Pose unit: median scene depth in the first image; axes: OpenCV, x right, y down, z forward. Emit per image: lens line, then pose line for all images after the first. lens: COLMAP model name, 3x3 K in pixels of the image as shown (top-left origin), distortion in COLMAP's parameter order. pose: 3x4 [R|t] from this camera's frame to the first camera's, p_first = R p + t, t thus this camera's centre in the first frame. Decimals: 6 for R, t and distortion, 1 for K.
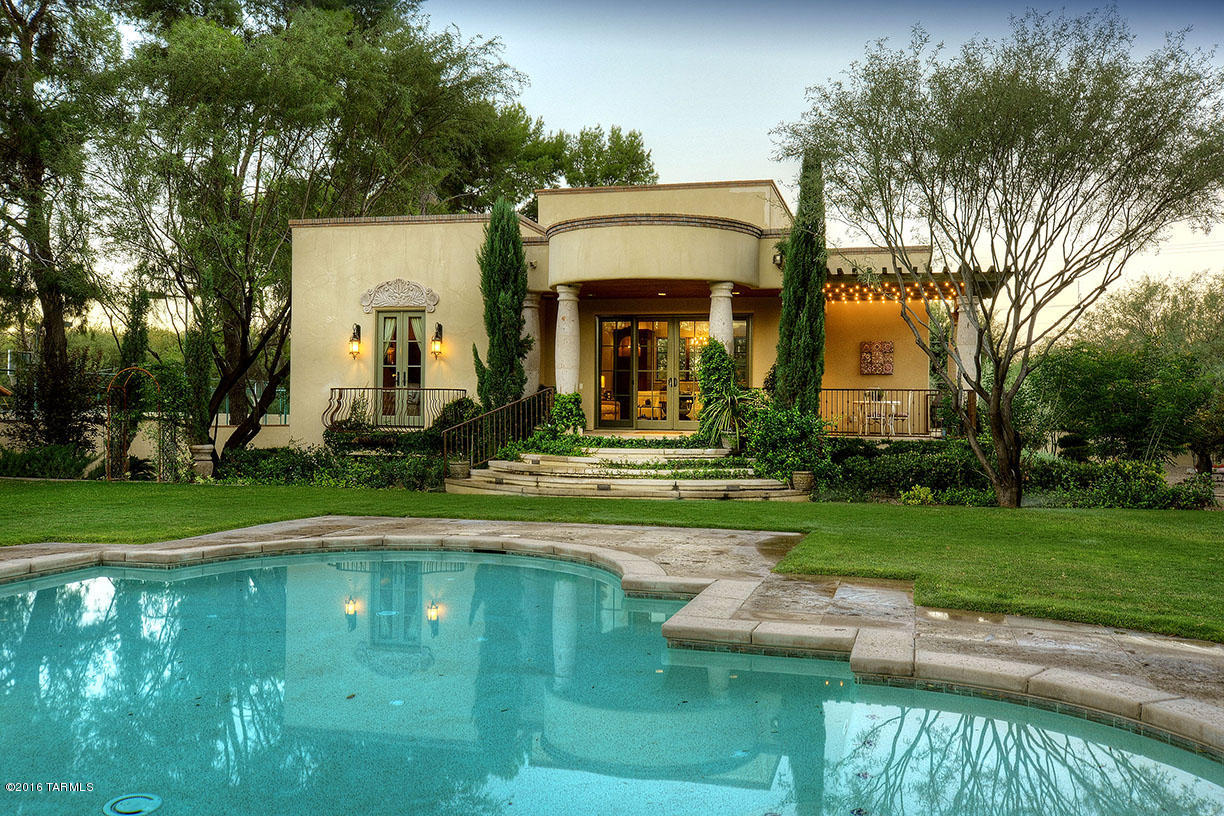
lens RADIAL K [[1087.6, 0, 611.2], [0, 1087.6, 407.6], [0, 0, 1]] dist [-0.002780, -0.000330]
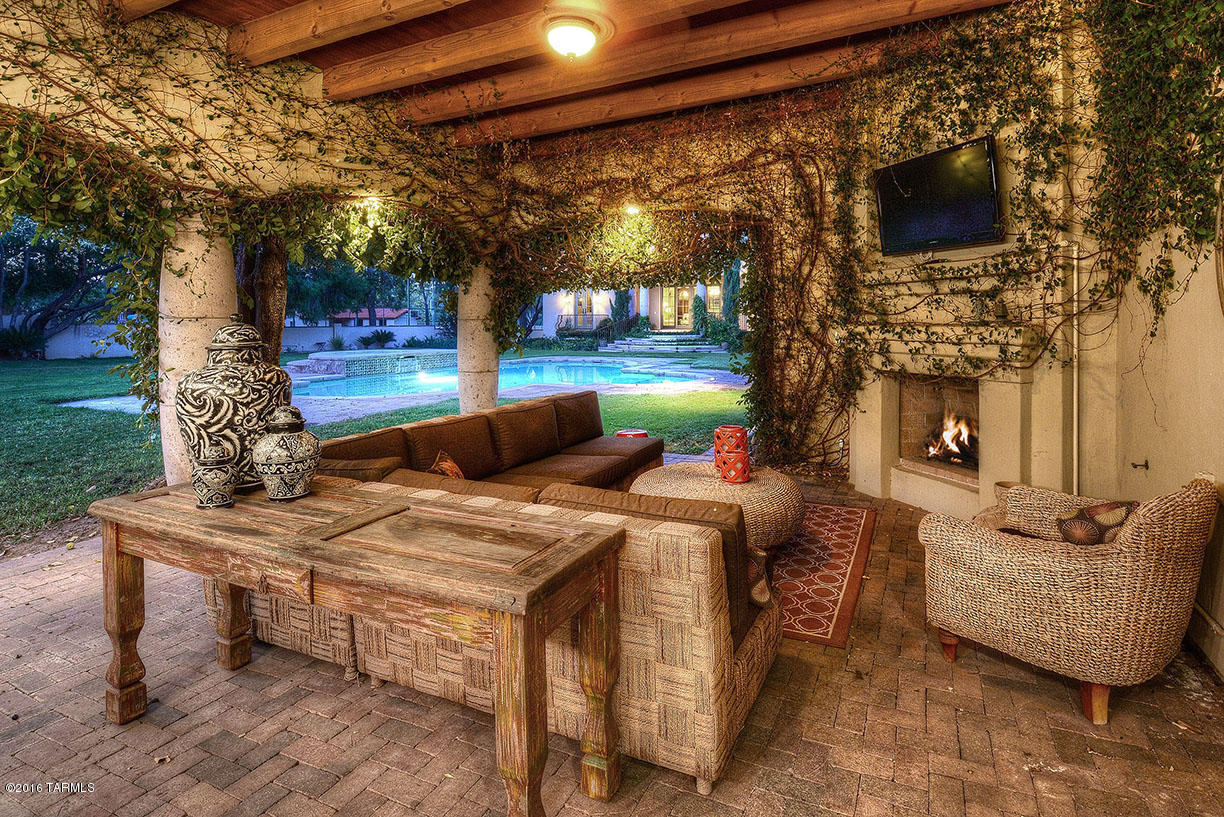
lens RADIAL K [[620.7, 0, 614.1], [0, 620.7, 408.1], [0, 0, 1]] dist [0.000210, 0.000010]
pose [[0.984708, 0.010762, -0.173882, 0.149205], [0.012277, 0.991322, 0.130883, 0.011851], [0.173782, -0.131016, 0.976030, -0.505396]]
